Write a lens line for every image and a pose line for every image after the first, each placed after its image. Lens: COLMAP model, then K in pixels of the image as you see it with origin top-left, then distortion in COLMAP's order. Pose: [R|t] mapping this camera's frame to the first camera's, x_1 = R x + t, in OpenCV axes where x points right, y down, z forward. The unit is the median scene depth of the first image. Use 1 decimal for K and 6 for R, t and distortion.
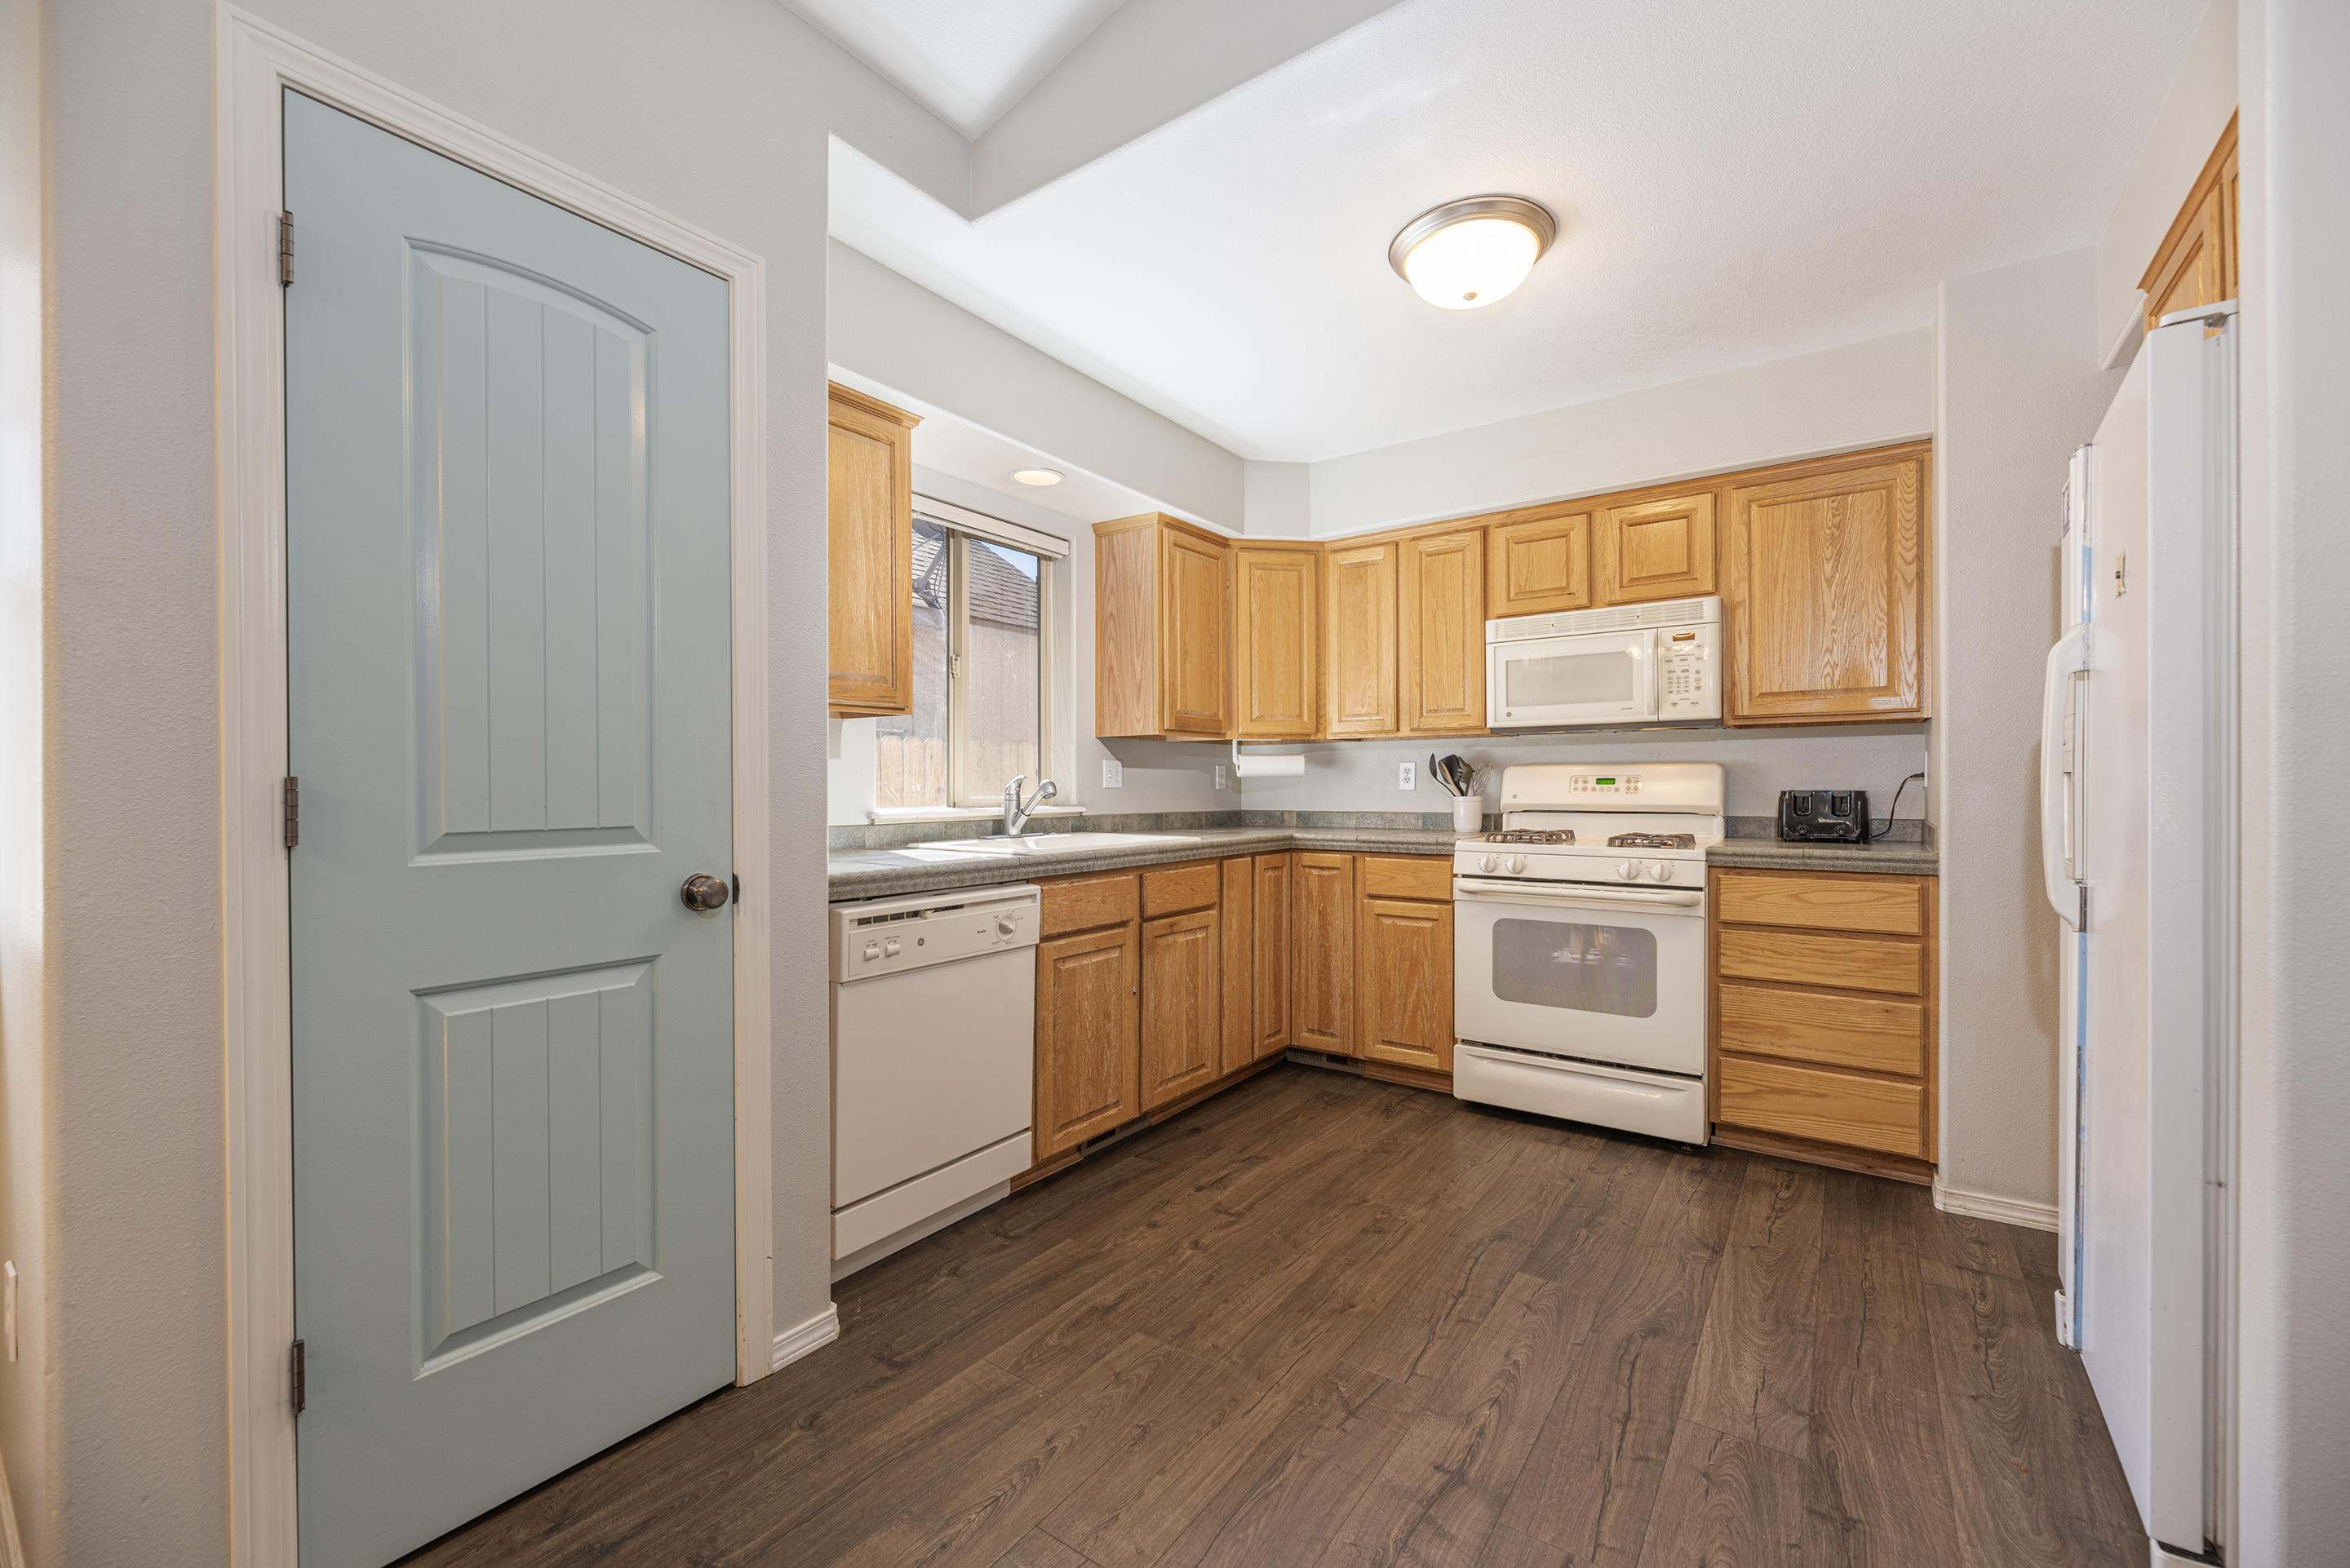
lens RADIAL K [[942.6, 0, 1183.6], [0, 942.6, 787.2], [0, 0, 1]] dist [-0.000409, -0.000131]
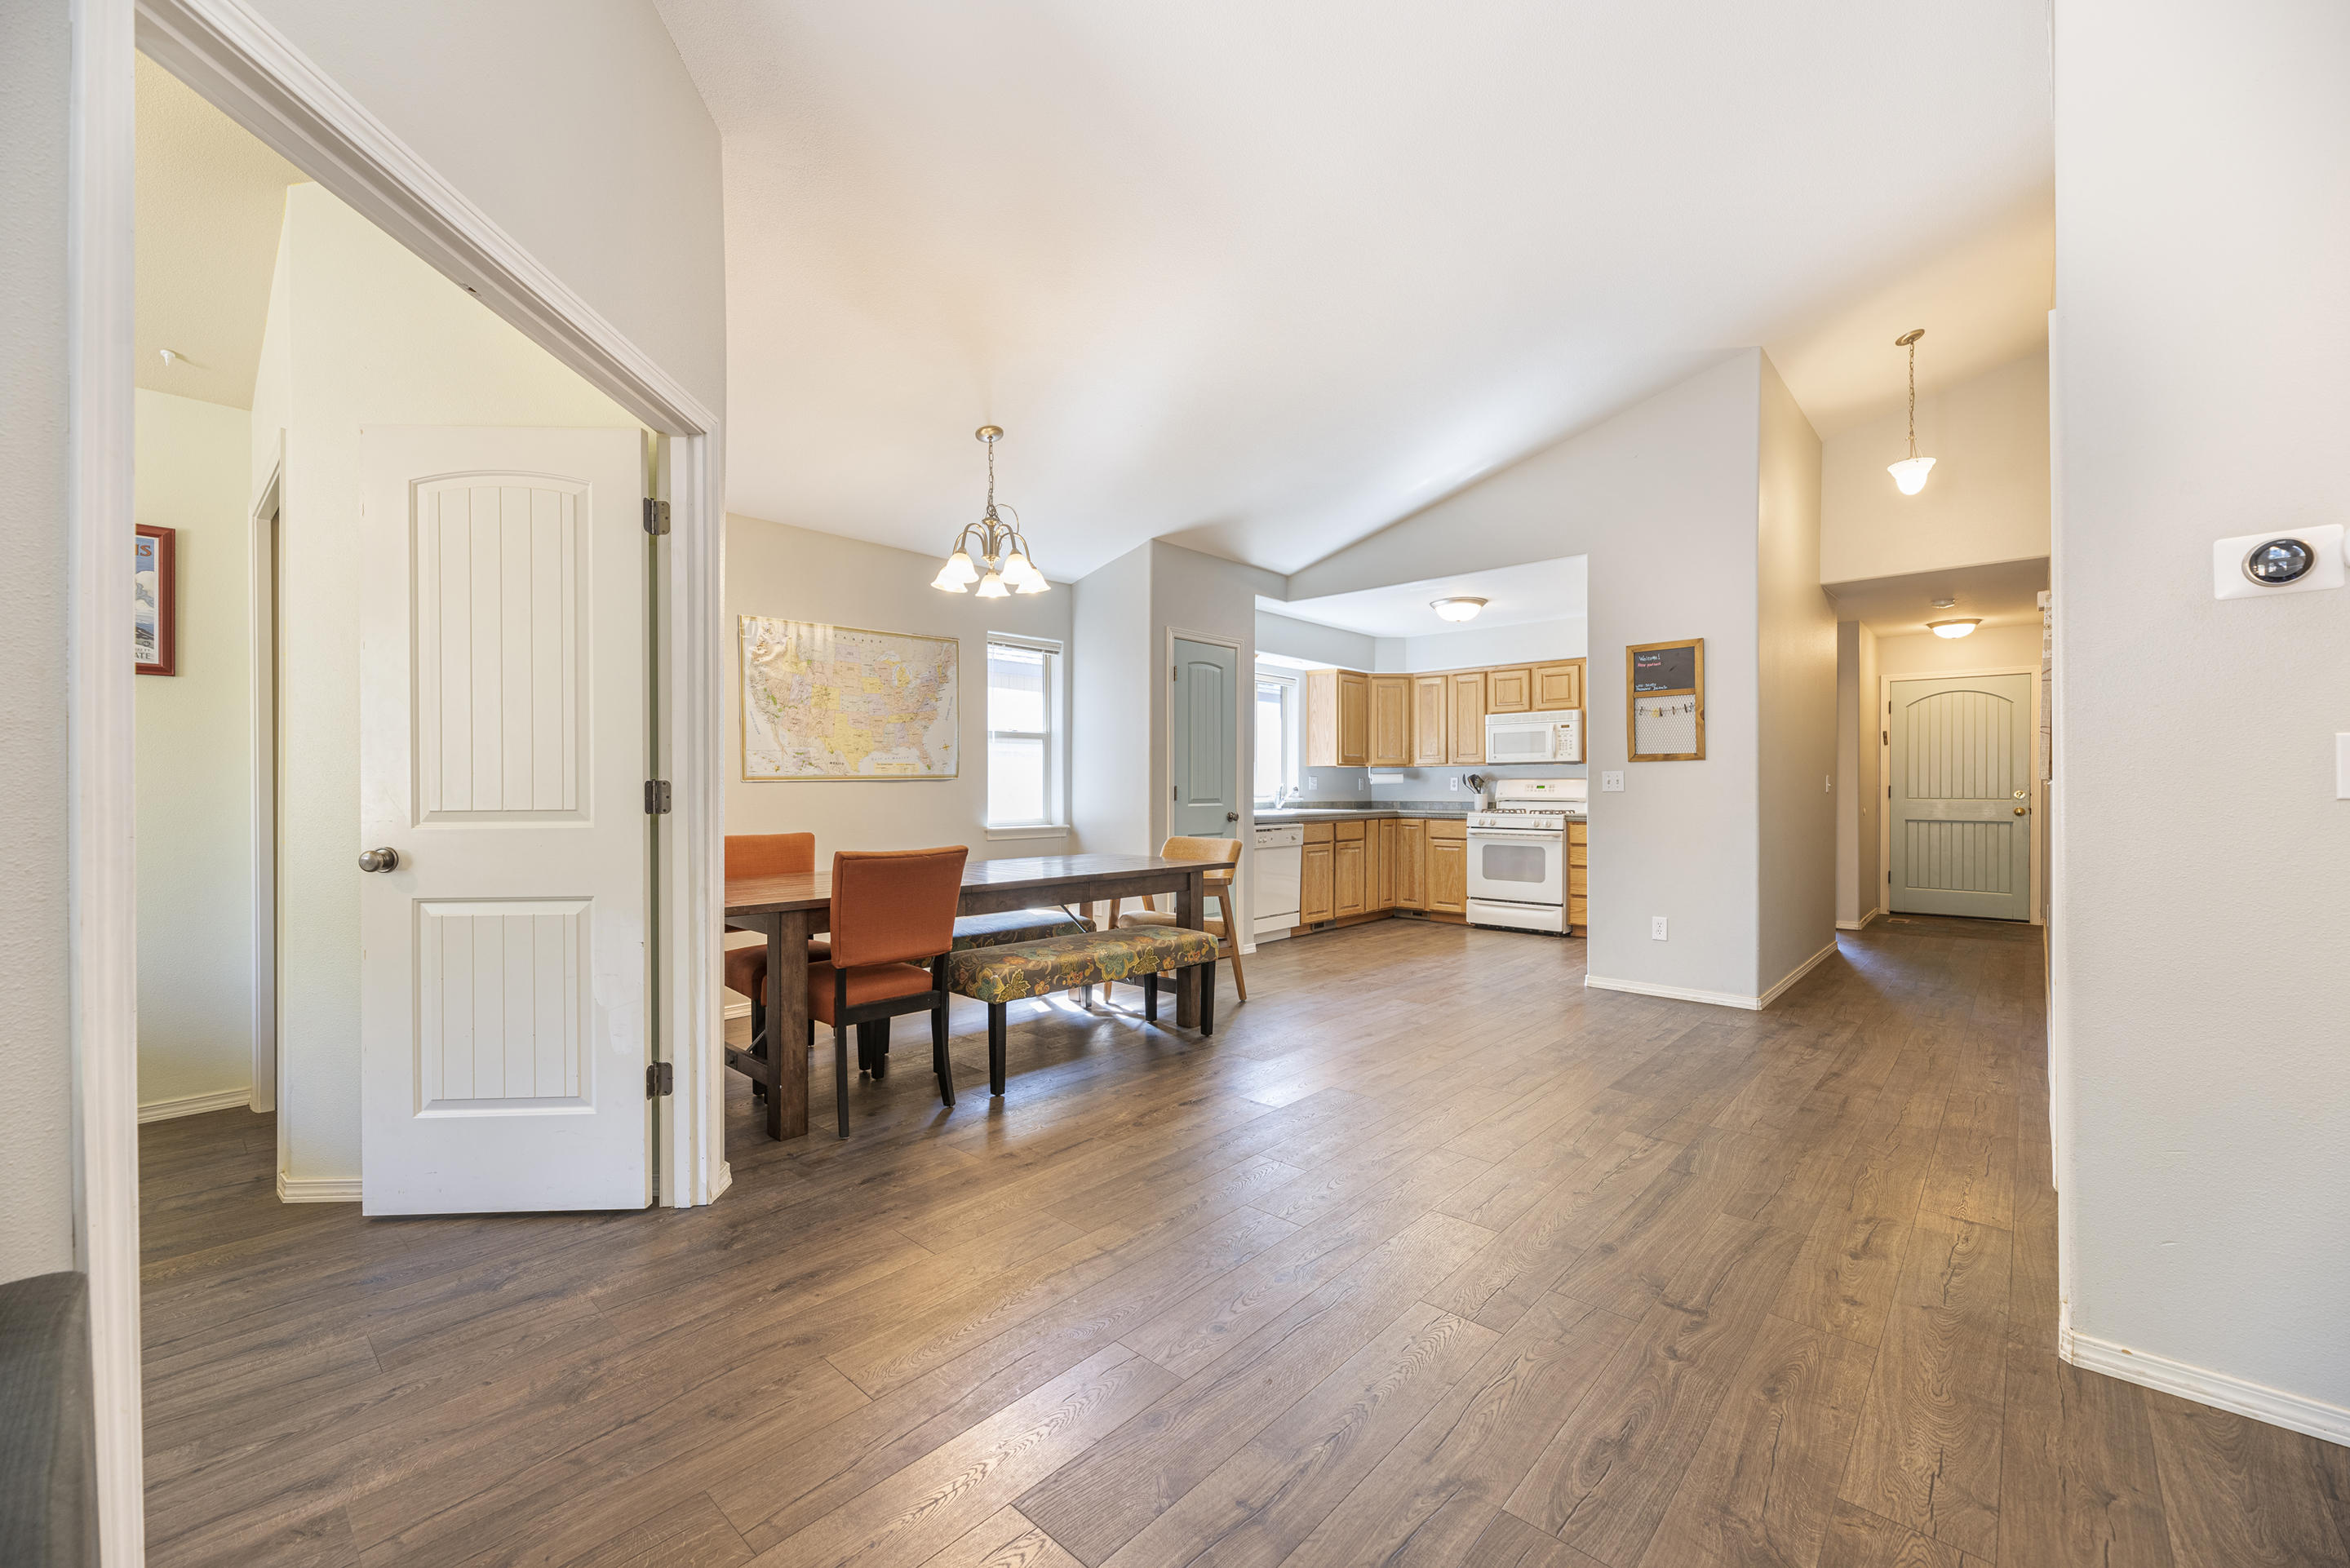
lens RADIAL K [[934.0, 0, 1163.7], [0, 934.0, 795.8], [0, 0, 1]] dist [-0.000142, -0.000025]
pose [[0.990298, 0.002814, -0.138931, -0.131766], [-0.001288, 0.999938, 0.011072, -0.008756], [0.138953, -0.010785, 0.990240, -1.346613]]
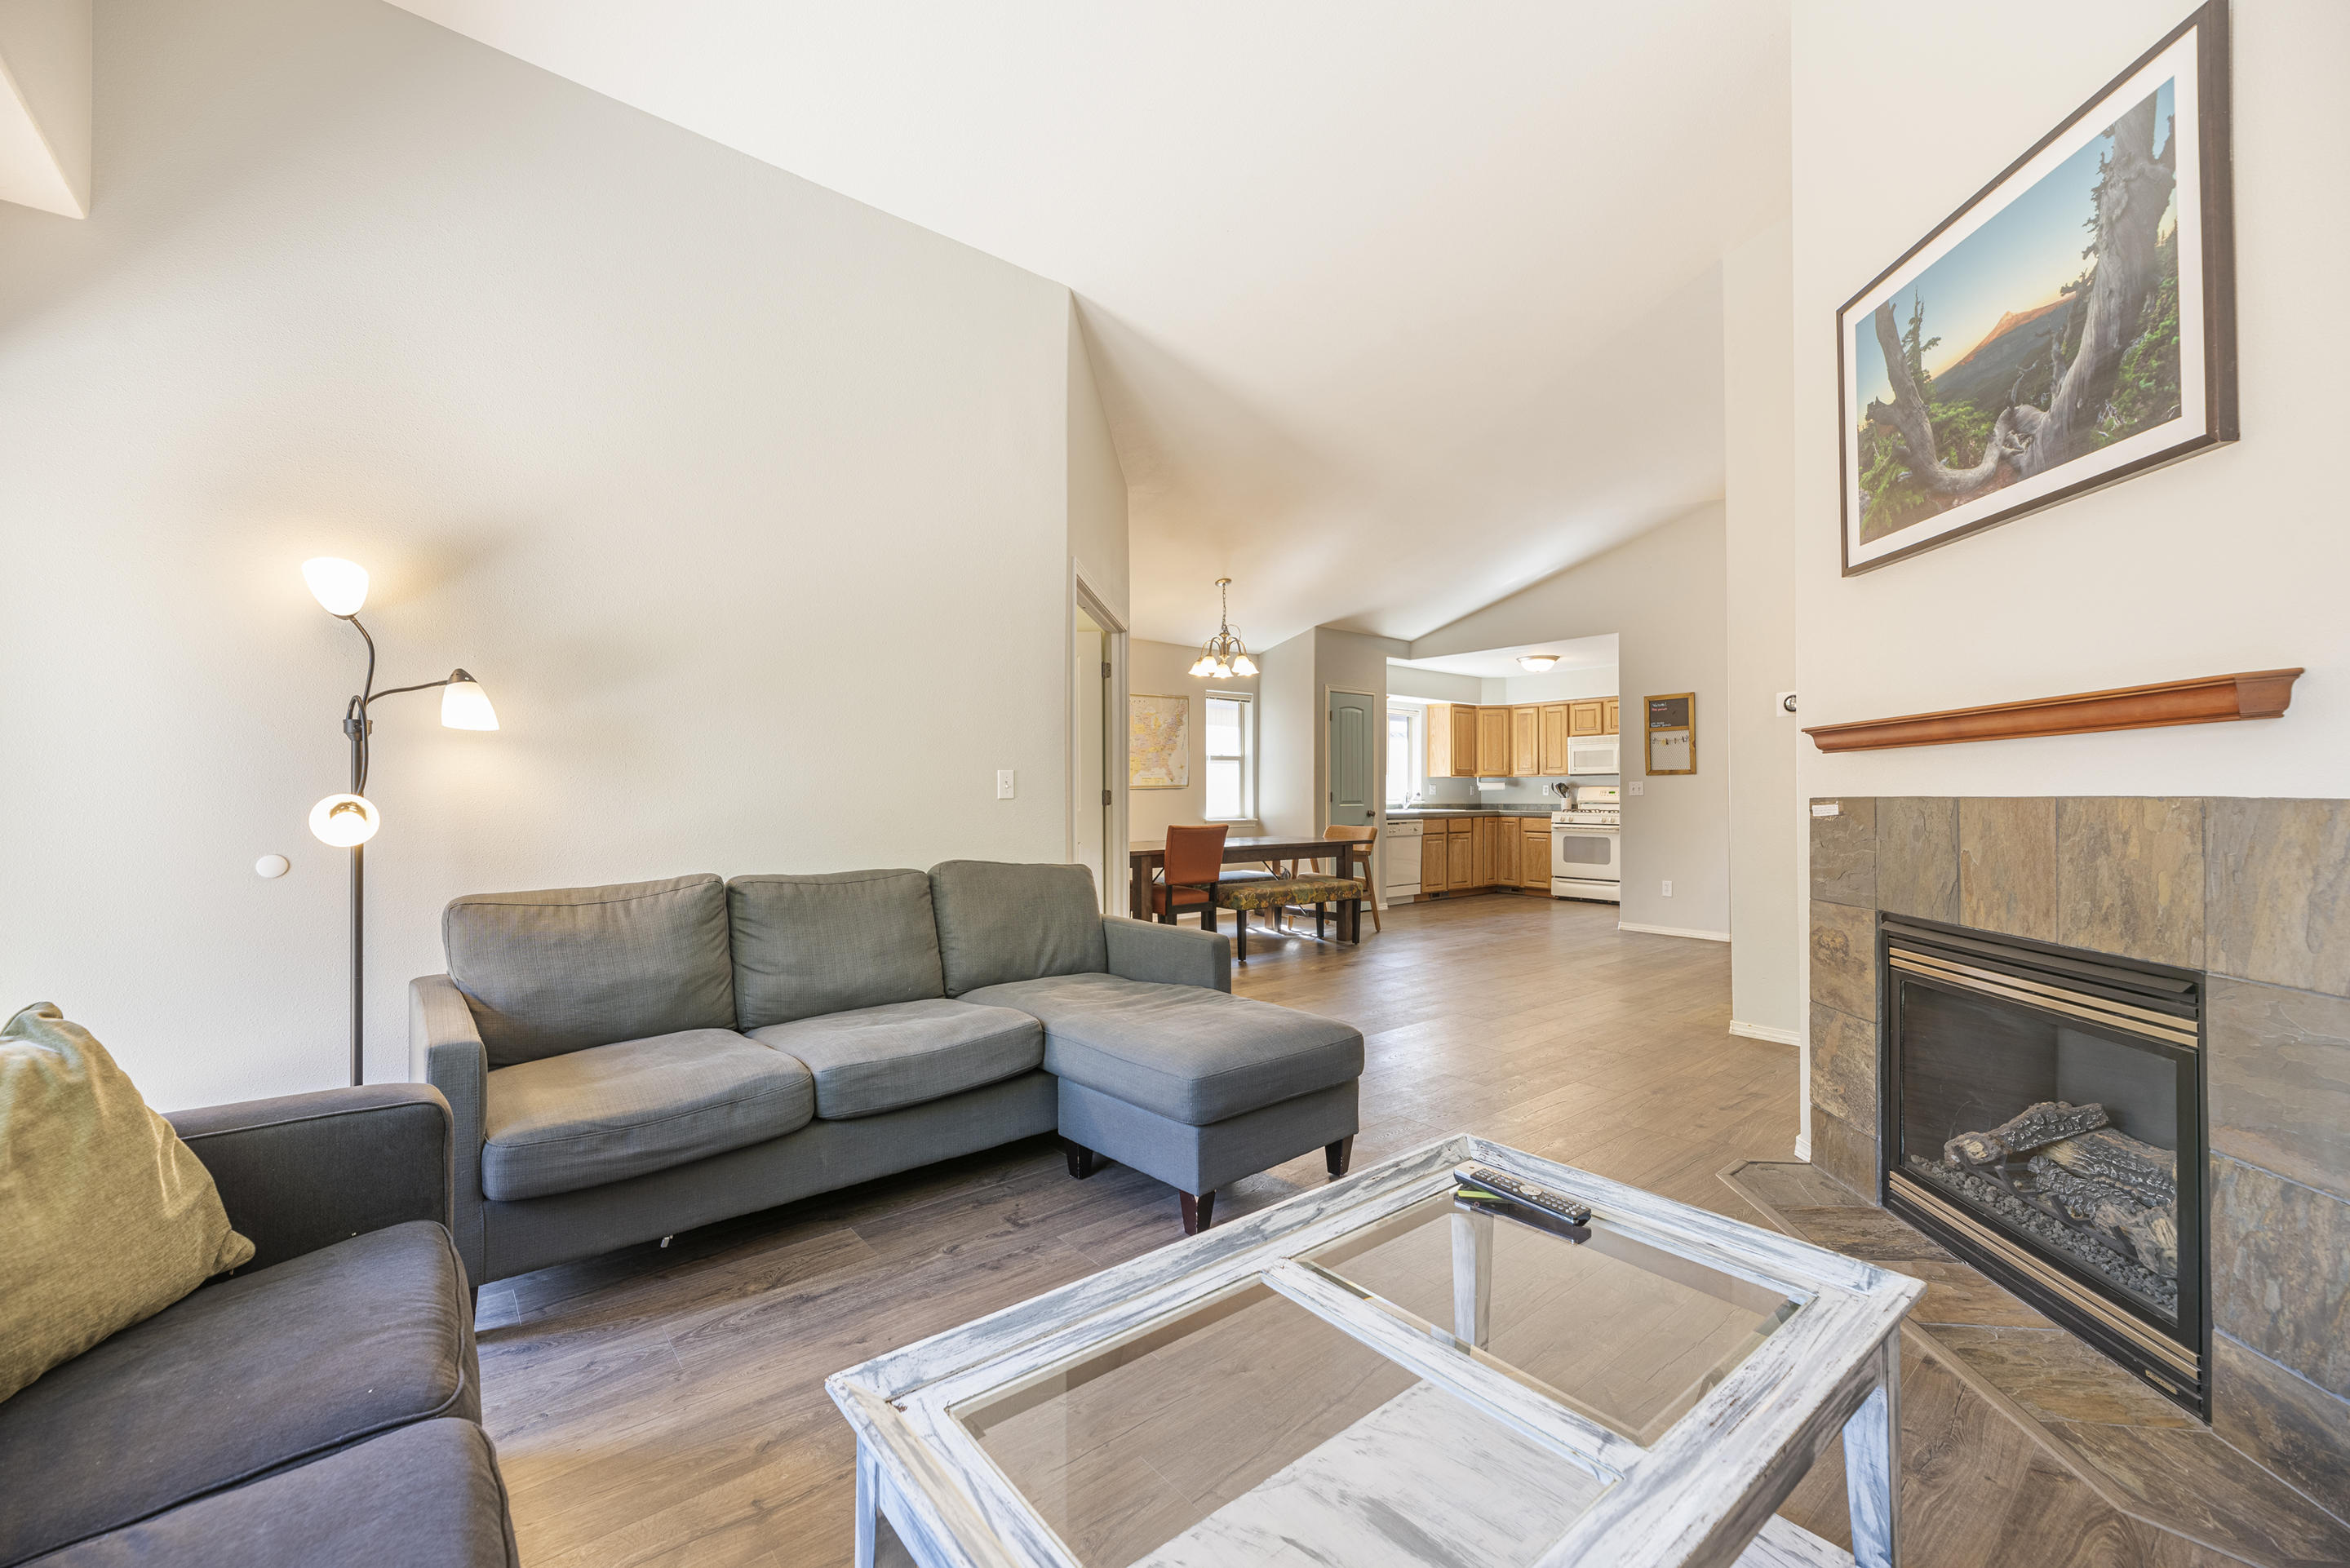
lens RADIAL K [[952.6, 0, 1170.6], [0, 952.6, 790.4], [0, 0, 1]] dist [-0.000177, -0.000091]
pose [[0.963881, -0.000127, -0.266332, -0.081556], [-0.000076, 1.000000, -0.000750, -0.010369], [0.266332, 0.000743, 0.963881, -2.245182]]
